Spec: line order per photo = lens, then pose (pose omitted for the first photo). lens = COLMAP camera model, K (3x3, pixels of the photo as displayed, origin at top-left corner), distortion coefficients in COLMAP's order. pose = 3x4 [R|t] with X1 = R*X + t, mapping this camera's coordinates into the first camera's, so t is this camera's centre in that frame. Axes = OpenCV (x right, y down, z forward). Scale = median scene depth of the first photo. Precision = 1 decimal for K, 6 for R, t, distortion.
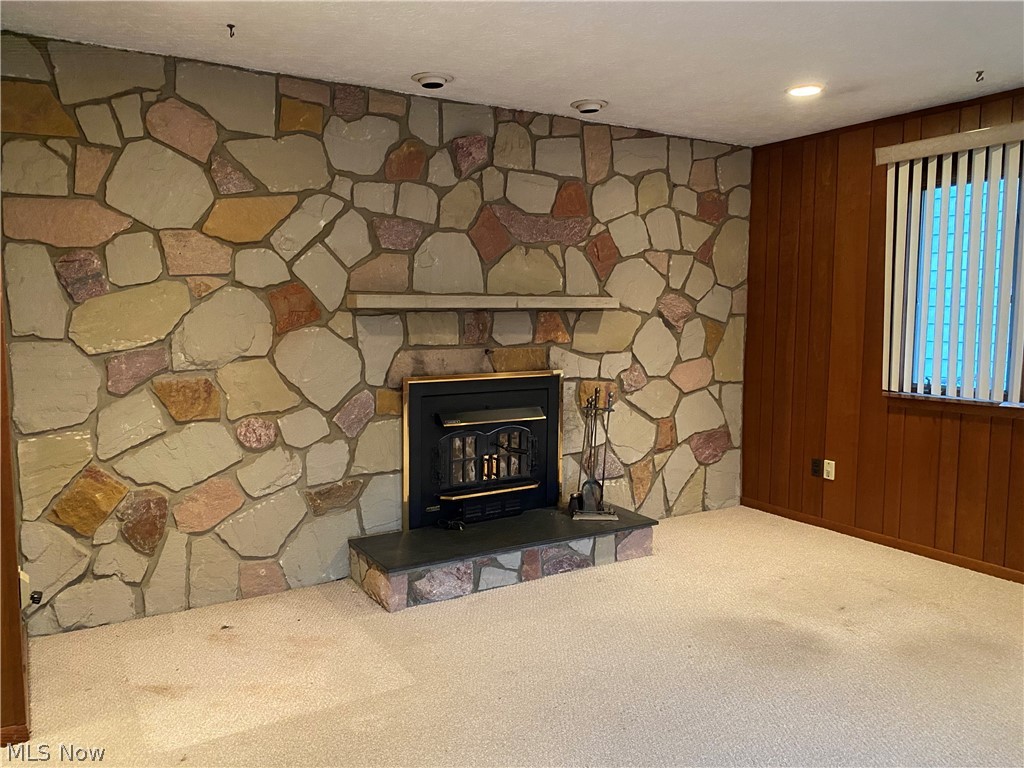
lens RADIAL K [[772.5, 0, 513.7], [0, 772.5, 384.3], [0, 0, 1]] dist [0.032330, -0.039838]
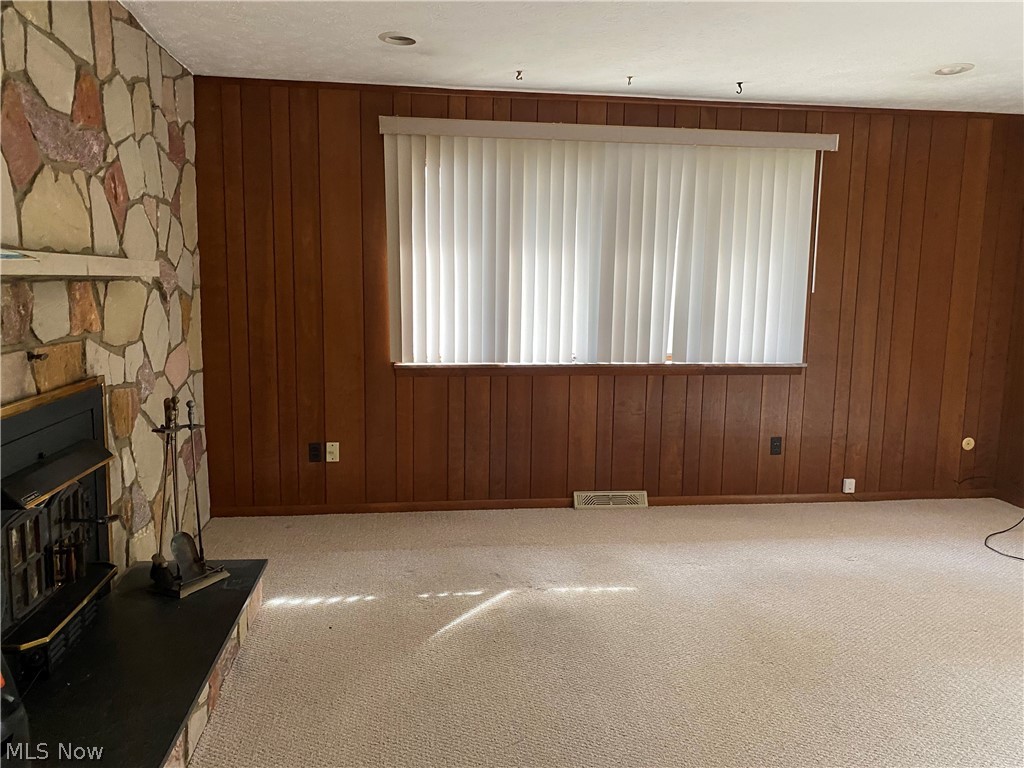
lens RADIAL K [[772.5, 0, 512.1], [0, 772.5, 386.1], [0, 0, 1]] dist [0.032330, -0.039838]
pose [[0.386960, -0.119538, 0.914315, -0.373646], [0.080636, 0.992150, 0.095587, -0.042747], [-0.918564, 0.036738, 0.393561, 0.442376]]
